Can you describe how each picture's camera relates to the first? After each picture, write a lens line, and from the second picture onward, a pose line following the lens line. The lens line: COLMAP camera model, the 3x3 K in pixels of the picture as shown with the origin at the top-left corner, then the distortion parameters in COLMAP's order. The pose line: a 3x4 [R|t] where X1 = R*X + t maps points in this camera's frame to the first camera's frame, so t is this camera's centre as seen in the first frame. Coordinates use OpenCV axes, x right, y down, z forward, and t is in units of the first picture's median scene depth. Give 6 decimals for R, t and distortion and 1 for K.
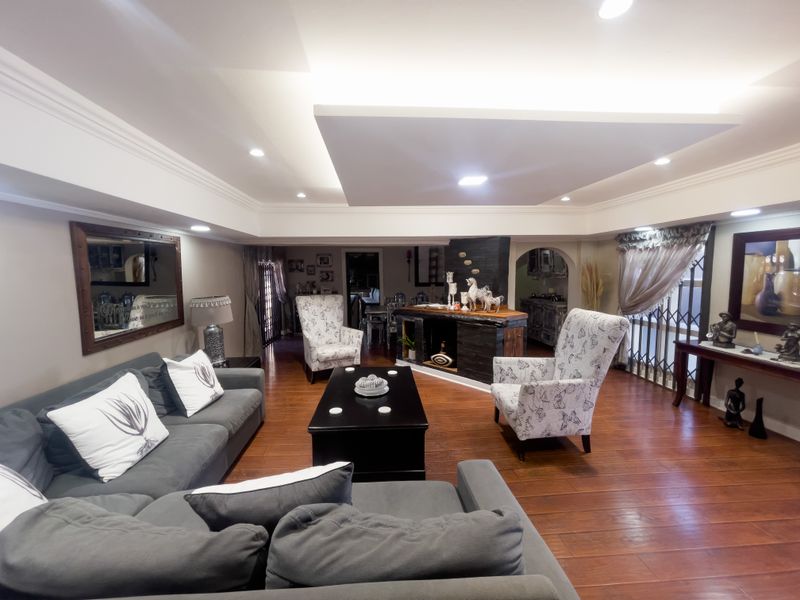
lens RADIAL K [[323.2, 0, 402.1], [0, 323.2, 297.2], [0, 0, 1]] dist [-0.007113, 0.004391]
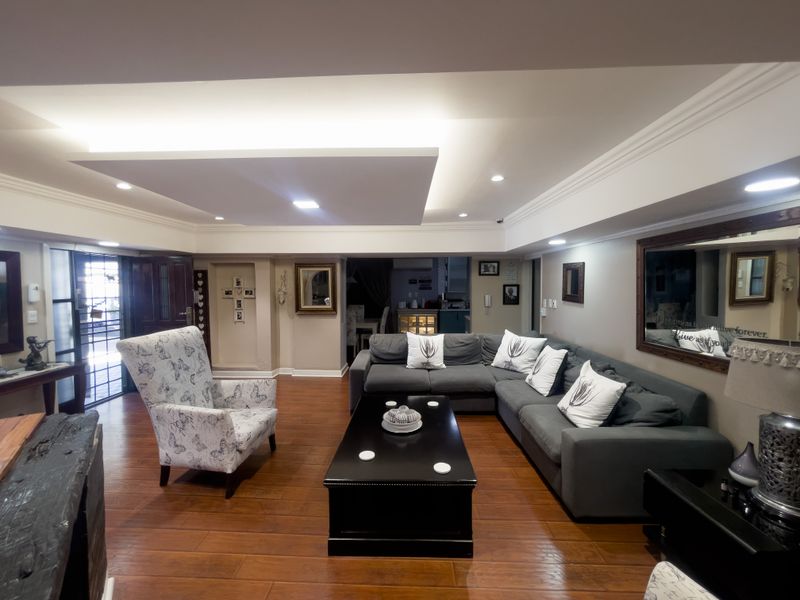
lens RADIAL K [[323.2, 0, 398.2], [0, 323.2, 298.5], [0, 0, 1]] dist [-0.007113, 0.004391]
pose [[-0.992727, 0.011697, 0.119815, -0.171218], [0.027398, 0.991103, 0.130247, -0.136047], [-0.117226, 0.132583, -0.984215, 1.619366]]
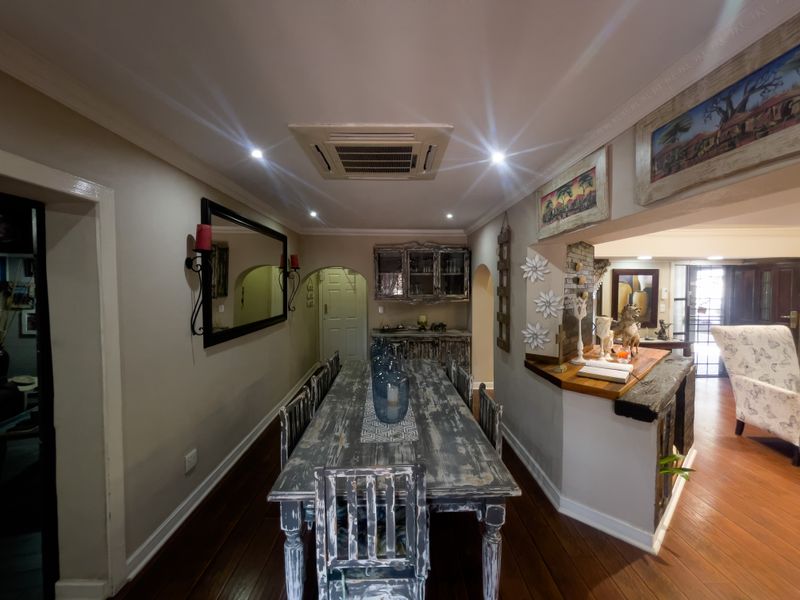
lens RADIAL K [[323.2, 0, 399.5], [0, 323.2, 296.3], [0, 0, 1]] dist [-0.007113, 0.004391]
pose [[0.067839, -0.015860, 0.997570, -0.647392], [0.087200, 0.996142, 0.009907, -0.173360], [-0.993878, 0.086316, 0.068960, 1.985085]]
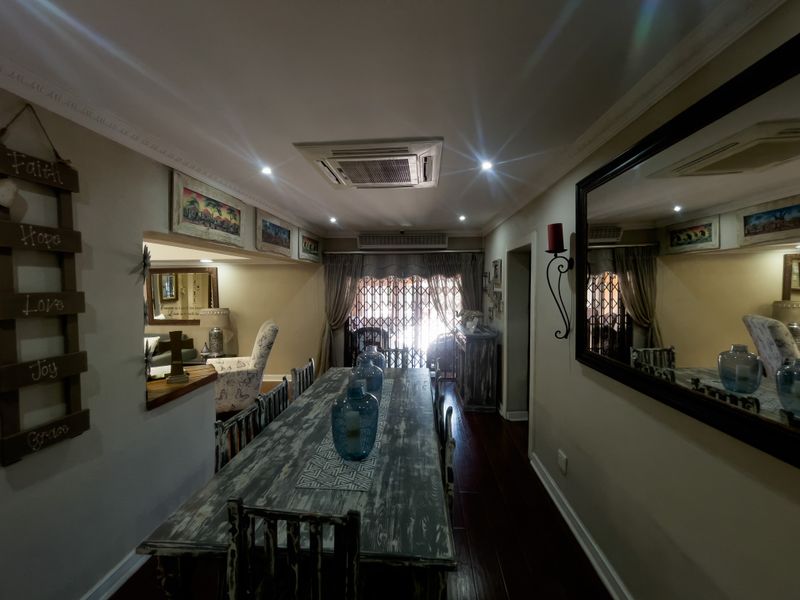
lens RADIAL K [[323.2, 0, 399.1], [0, 323.2, 300.2], [0, 0, 1]] dist [-0.007113, 0.004391]
pose [[-0.155691, 0.051667, -0.986454, 0.736348], [-0.082470, 0.994465, 0.065103, -0.216738], [0.984357, 0.091488, -0.150568, 2.235150]]
